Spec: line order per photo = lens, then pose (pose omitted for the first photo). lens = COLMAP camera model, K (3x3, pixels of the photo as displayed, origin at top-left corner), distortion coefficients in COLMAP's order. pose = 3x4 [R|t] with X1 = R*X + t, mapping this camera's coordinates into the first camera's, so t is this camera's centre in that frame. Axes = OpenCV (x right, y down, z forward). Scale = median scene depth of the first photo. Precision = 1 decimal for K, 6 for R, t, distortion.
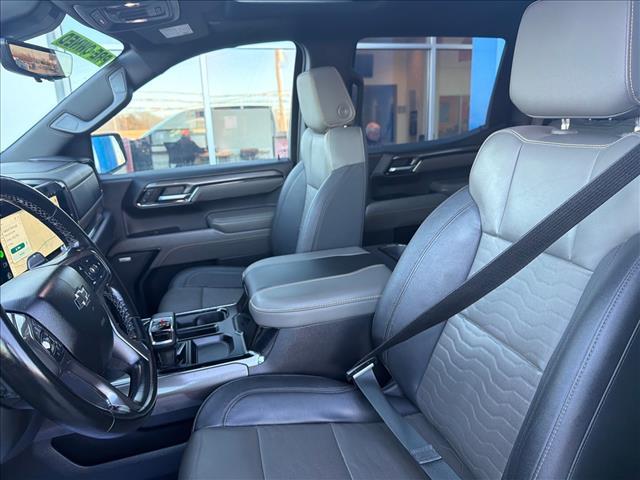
lens RADIAL K [[447.2, 0, 322.2], [0, 447.2, 240.6], [0, 0, 1]] dist [0.025836, -0.039247]
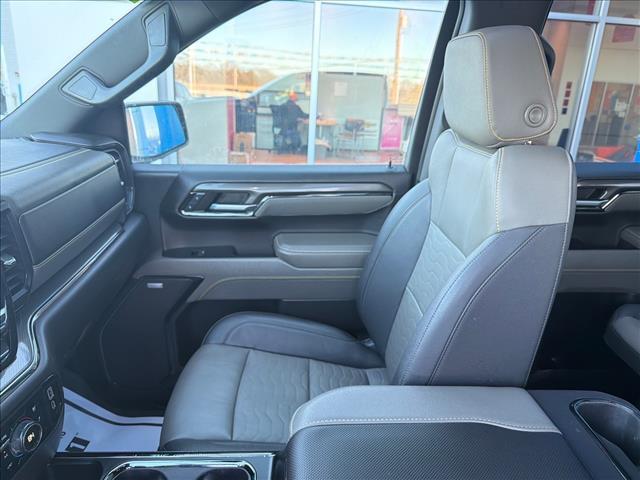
lens RADIAL K [[447.2, 0, 318.5], [0, 447.2, 244.9], [0, 0, 1]] dist [0.025836, -0.039247]
pose [[0.966416, 0.161574, -0.199835, -0.051611], [-0.146292, 0.985220, 0.089109, -0.118486], [0.211280, -0.056882, 0.975769, 0.343137]]
